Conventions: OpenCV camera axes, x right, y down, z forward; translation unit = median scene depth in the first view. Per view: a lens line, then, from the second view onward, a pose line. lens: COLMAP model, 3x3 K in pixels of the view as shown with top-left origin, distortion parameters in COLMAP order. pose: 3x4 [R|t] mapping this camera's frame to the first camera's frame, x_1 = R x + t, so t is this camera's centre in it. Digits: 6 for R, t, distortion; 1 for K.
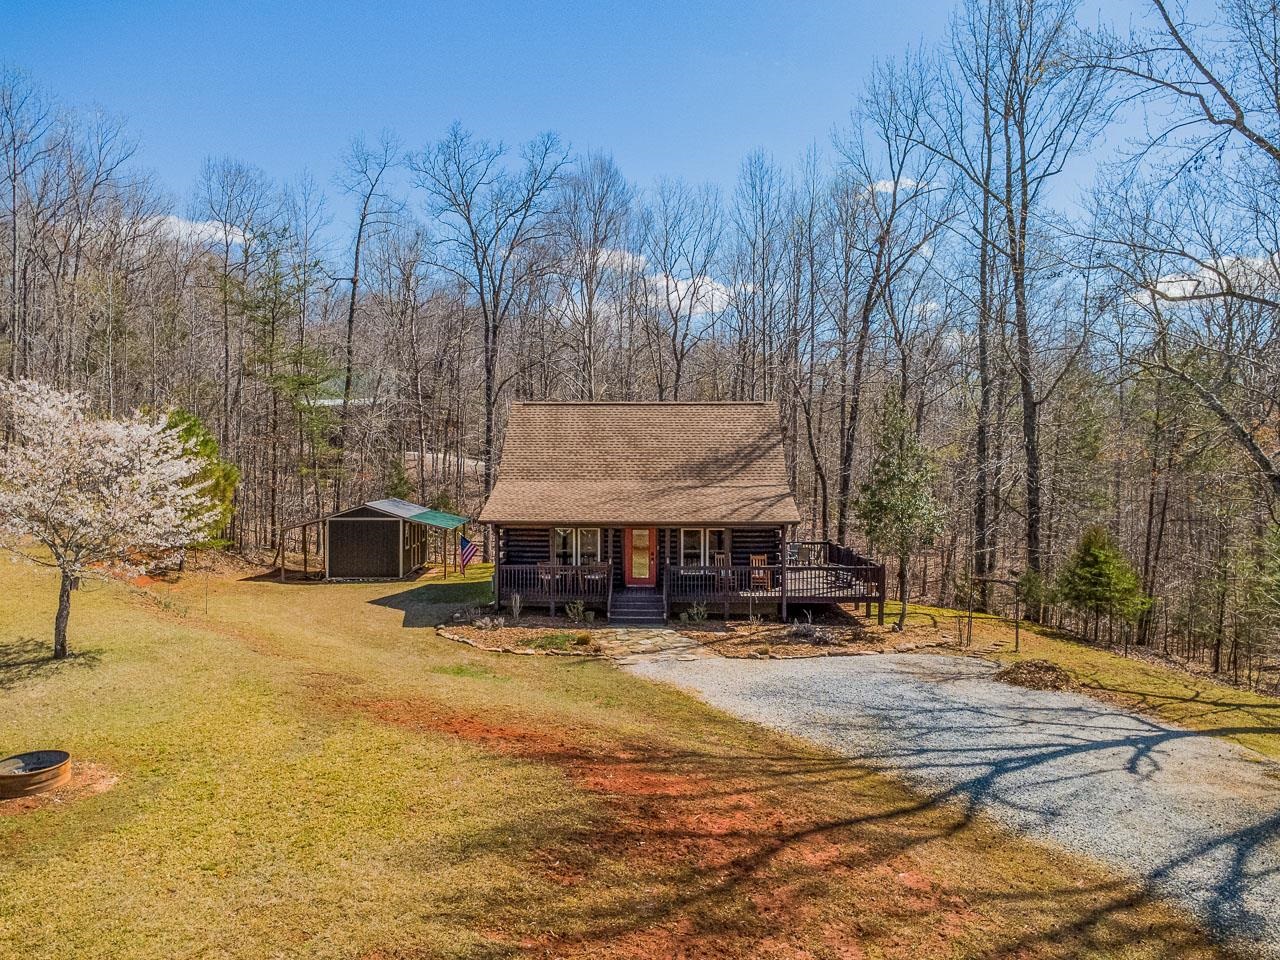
lens RADIAL K [[947.3, 0, 639.8], [0, 947.3, 453.8], [0, 0, 1]] dist [-0.002235, 0.003813]
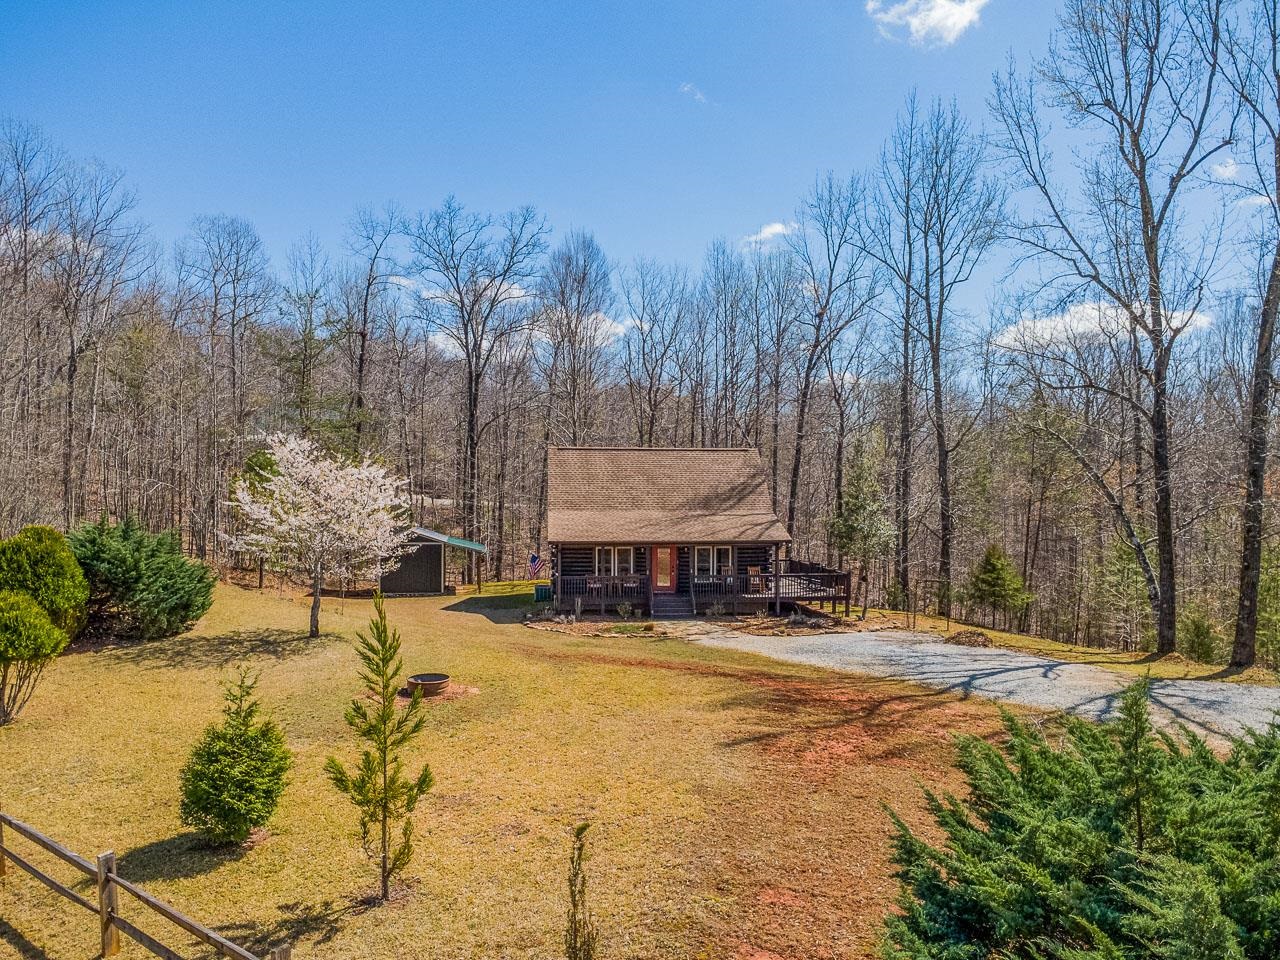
lens RADIAL K [[999.1, 0, 640.0], [0, 999.1, 480.0], [0, 0, 1]] dist [0.001733, 0.006935]
pose [[0.987780, 0.002423, 0.155834, -0.246409], [-0.001390, 0.999976, -0.006738, -0.003690], [-0.155847, 0.006439, 0.987760, -0.341025]]
